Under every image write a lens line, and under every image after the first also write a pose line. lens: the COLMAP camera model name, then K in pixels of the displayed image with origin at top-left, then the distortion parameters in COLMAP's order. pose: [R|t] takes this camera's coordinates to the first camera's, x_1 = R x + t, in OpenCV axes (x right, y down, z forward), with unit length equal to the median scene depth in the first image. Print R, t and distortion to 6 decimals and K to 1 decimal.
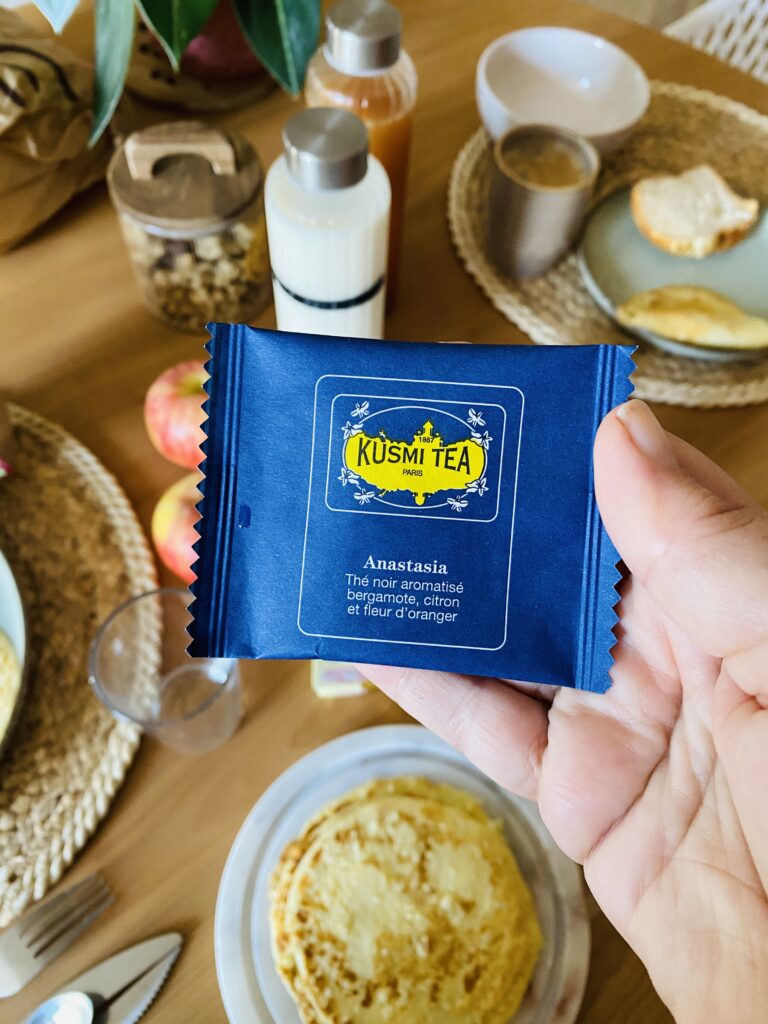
lens RADIAL K [[785.2, 0, 384.0], [0, 785.2, 512.0], [0, 0, 1]] dist [0.018898, 0.000020]
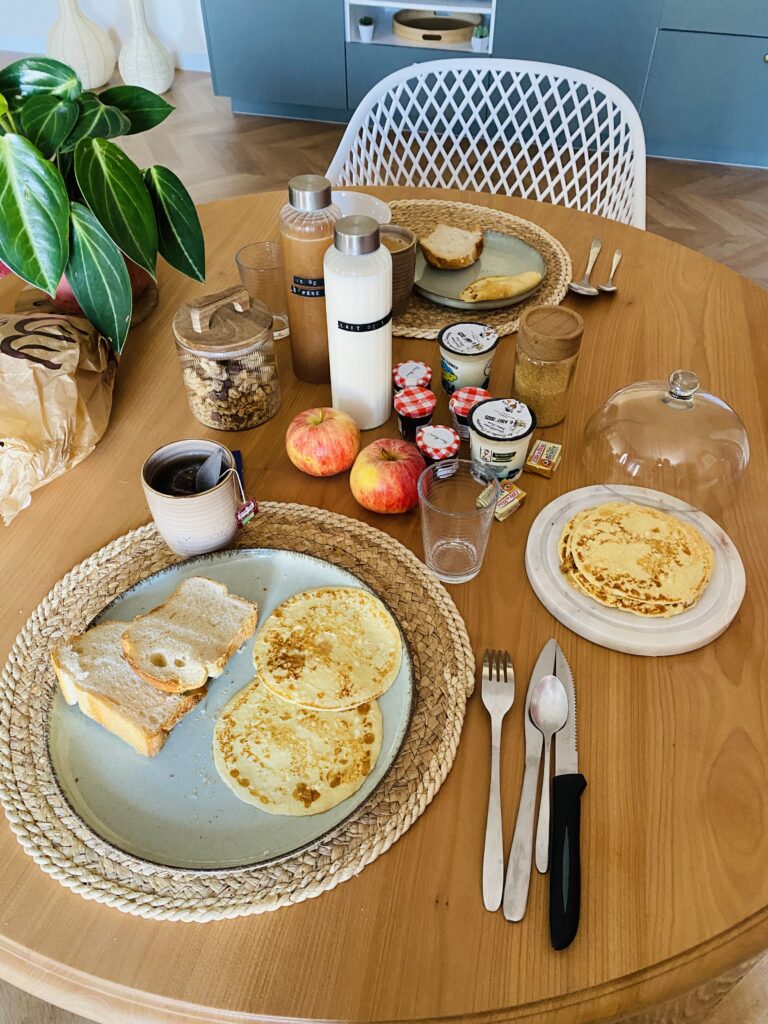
lens RADIAL K [[785.2, 0, 384.0], [0, 785.2, 512.0], [0, 0, 1]] dist [0.018898, 0.000020]
pose [[0.769155, -0.494409, 0.404921, -1.083388], [0.585266, 0.799416, -0.135635, 0.350290], [-0.256641, 0.341311, 0.904236, -0.476864]]
